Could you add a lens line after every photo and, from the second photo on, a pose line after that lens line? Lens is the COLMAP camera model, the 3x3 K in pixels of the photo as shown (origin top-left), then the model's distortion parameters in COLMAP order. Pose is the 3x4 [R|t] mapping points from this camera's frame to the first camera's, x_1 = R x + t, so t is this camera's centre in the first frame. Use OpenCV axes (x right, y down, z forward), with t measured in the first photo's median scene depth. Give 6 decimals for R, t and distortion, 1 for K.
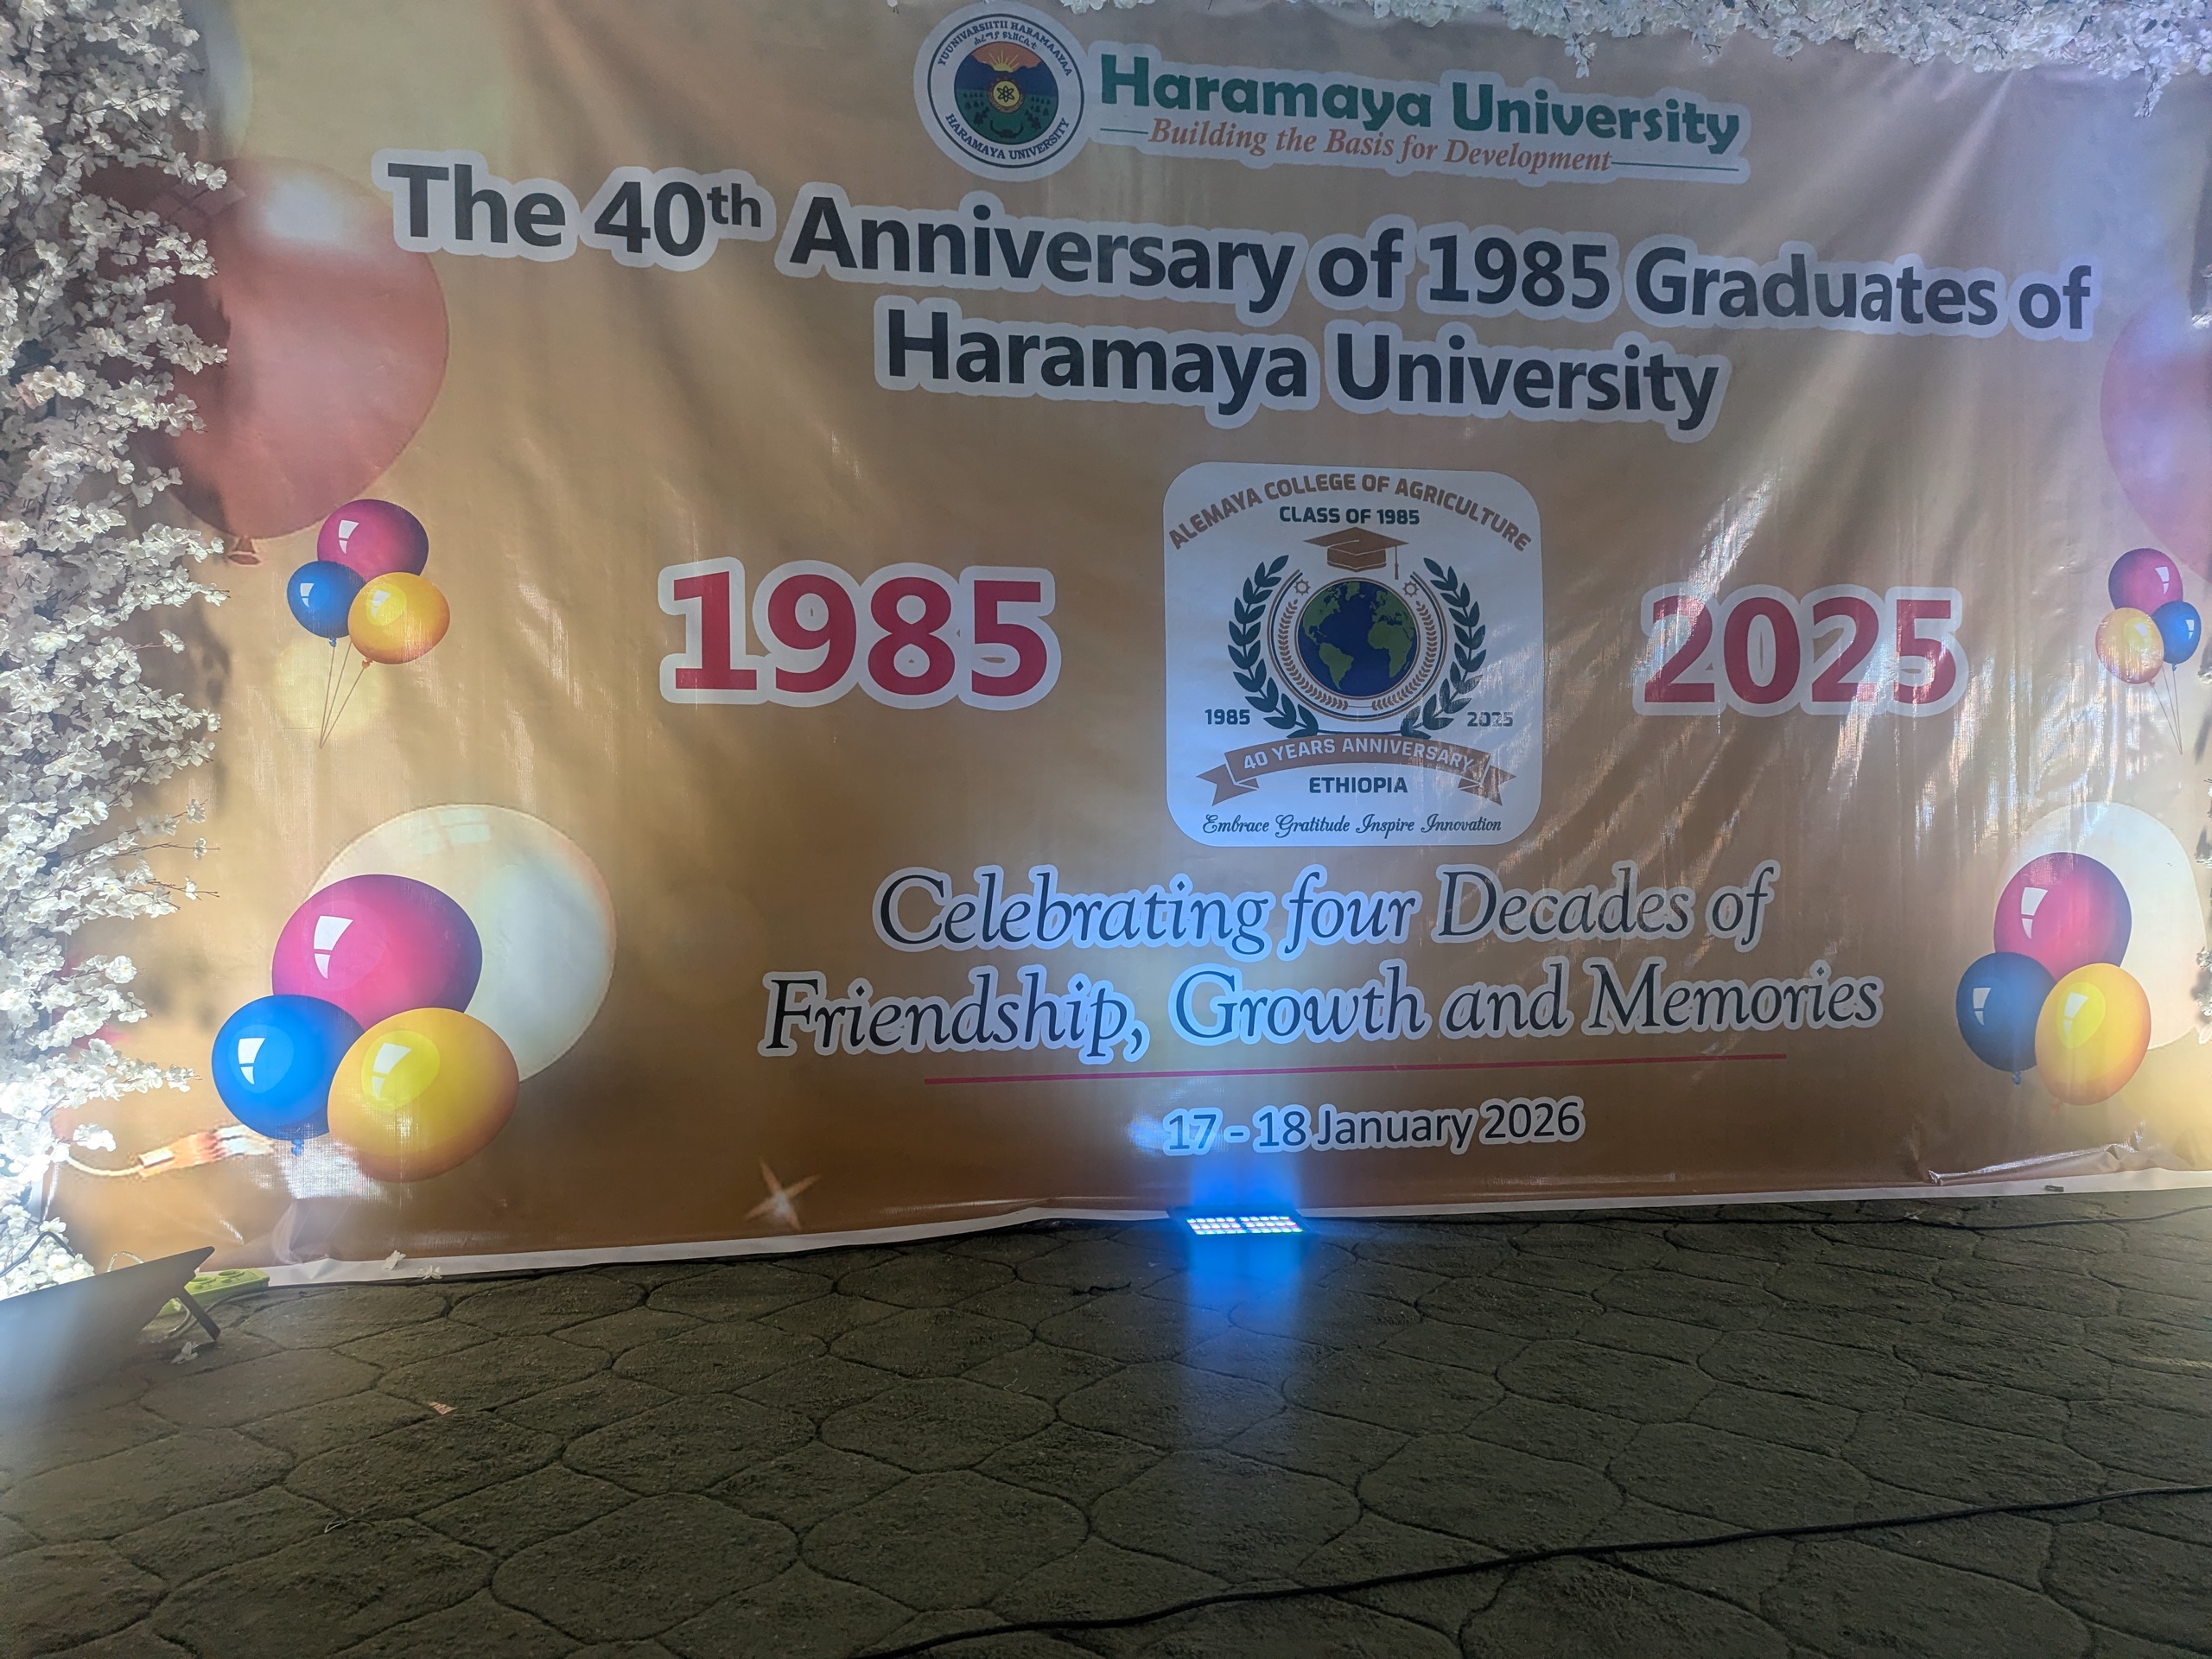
lens RADIAL K [[1756.3, 0, 1163.7], [0, 1756.3, 846.7], [0, 0, 1]] dist [0.054653, -0.039656]
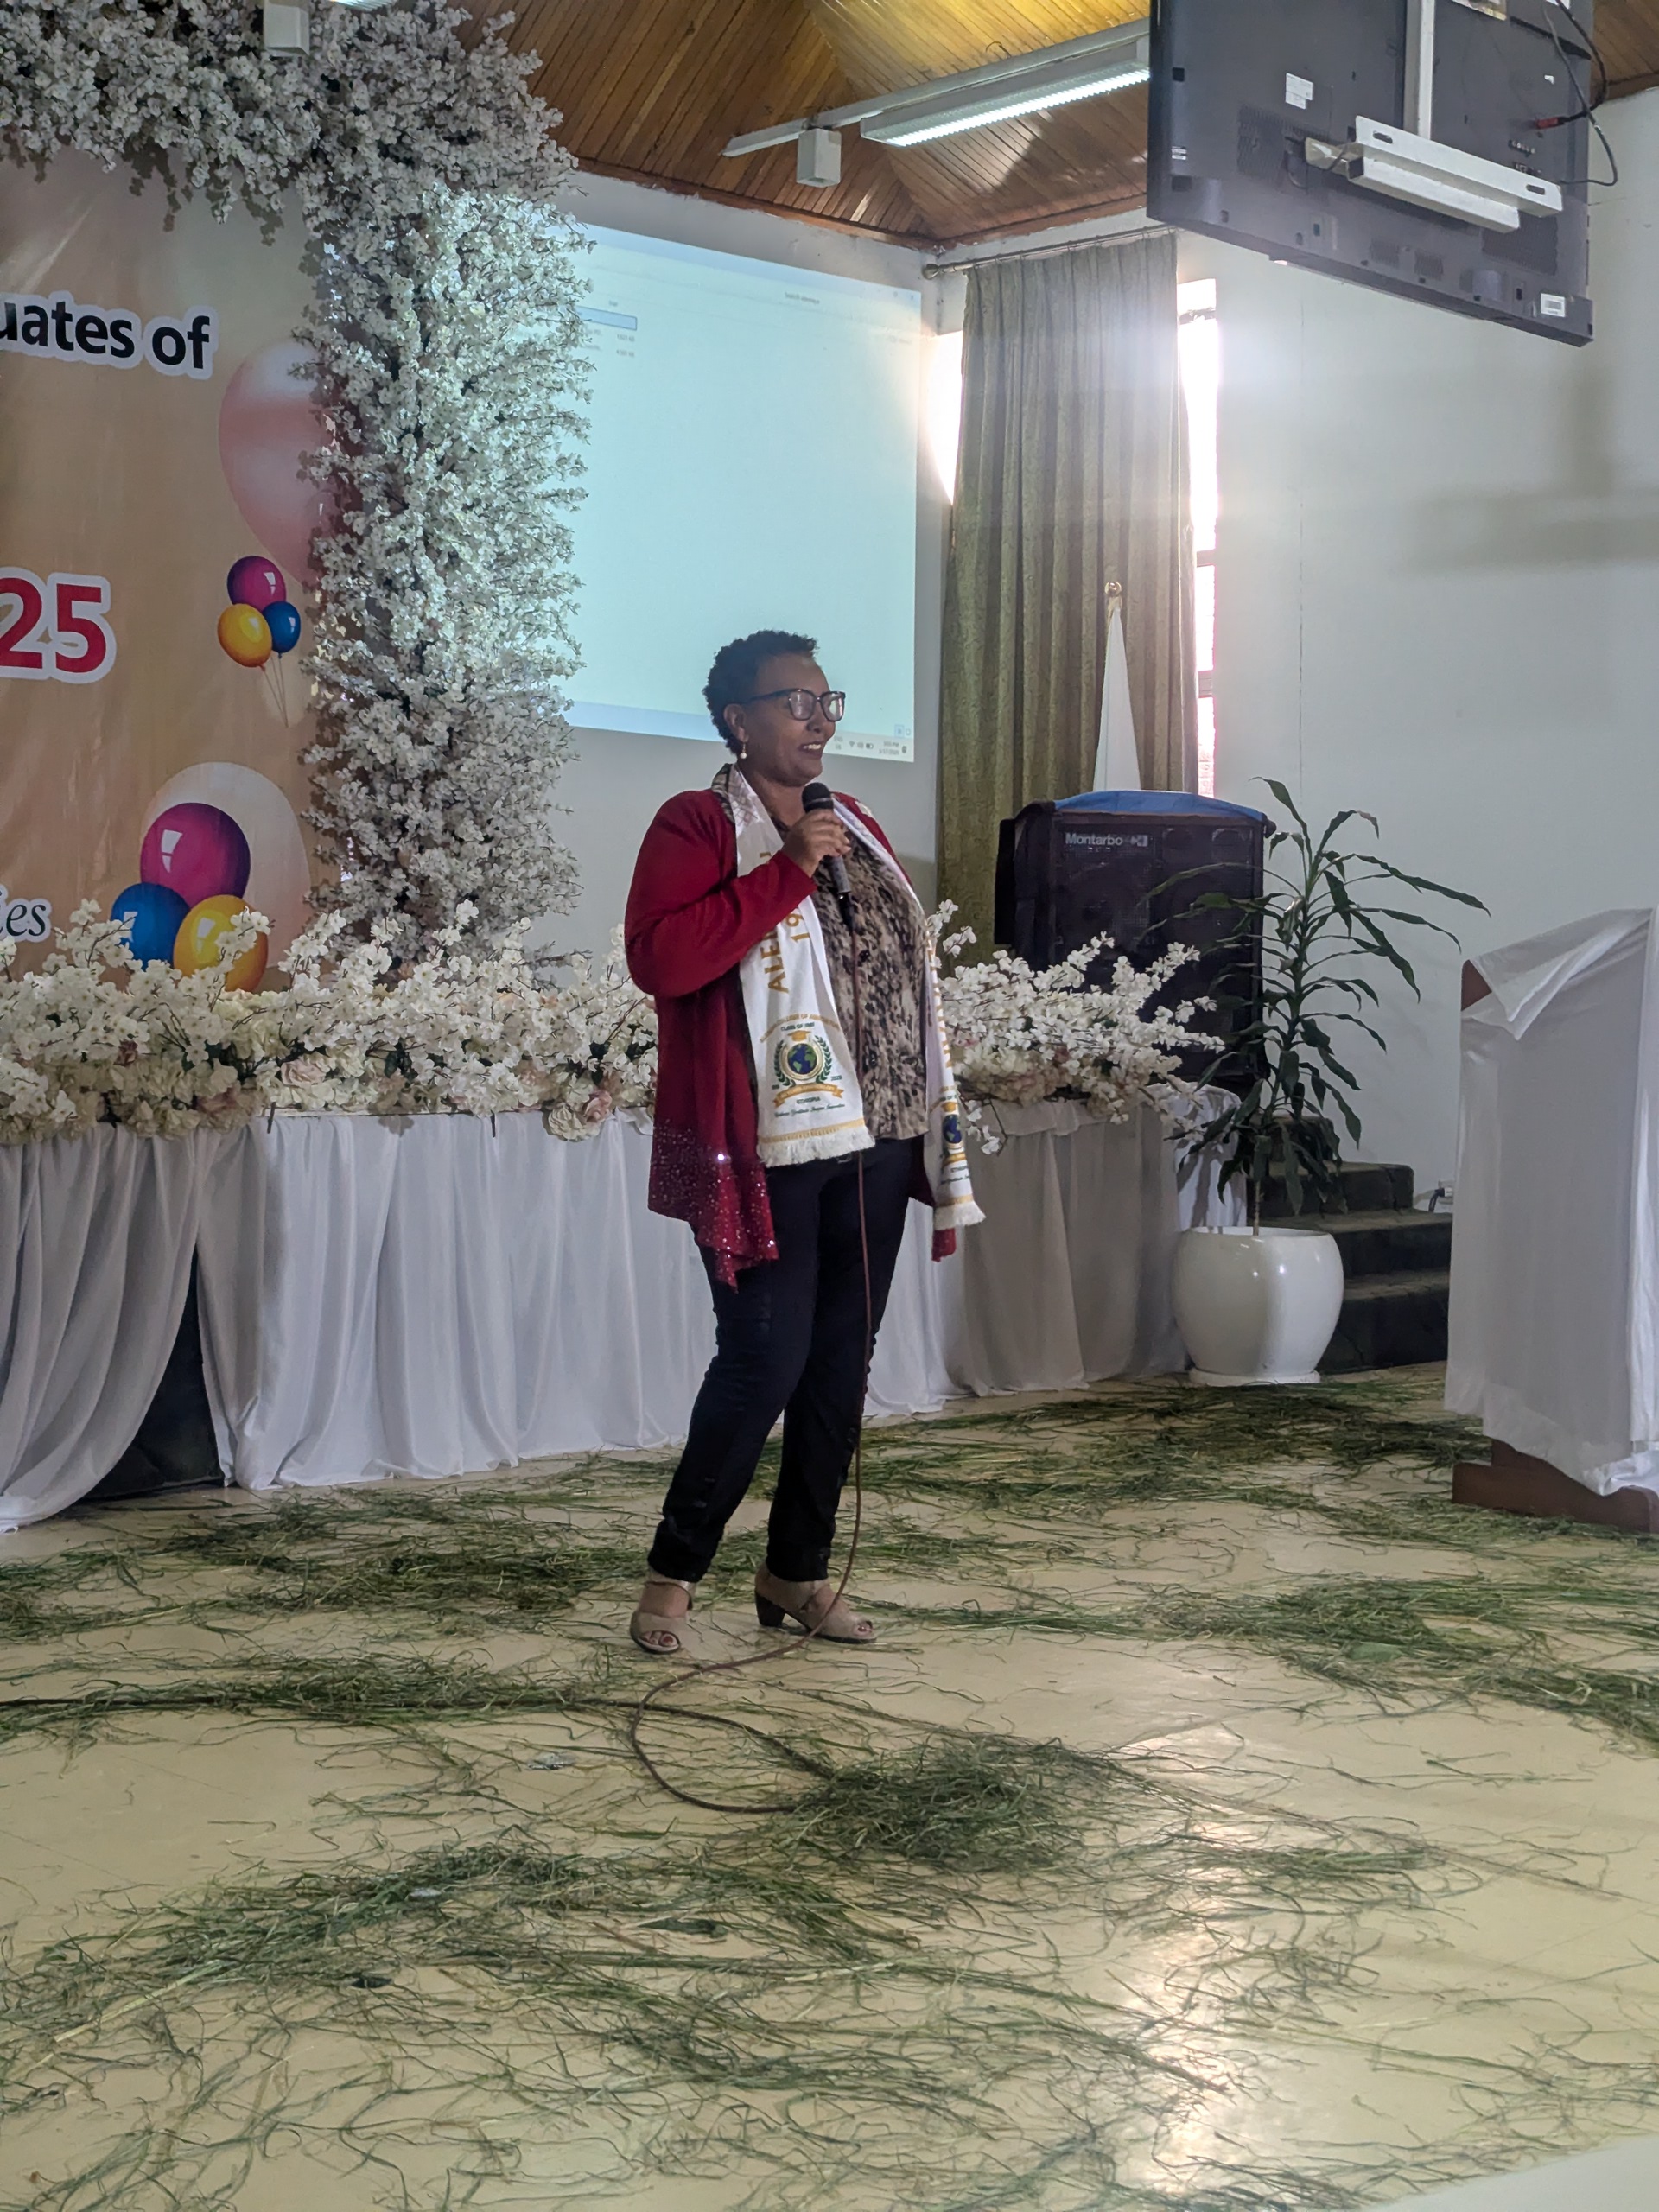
lens RADIAL K [[3043.0, 0, 829.0], [0, 3043.0, 1113.8], [0, 0, 1]] dist [0.031388, 0.000000]
pose [[0.834854, -0.026703, 0.549823, -0.307113], [0.003167, 0.999039, 0.043710, 0.135833], [-0.550462, -0.034750, 0.834137, -1.066330]]
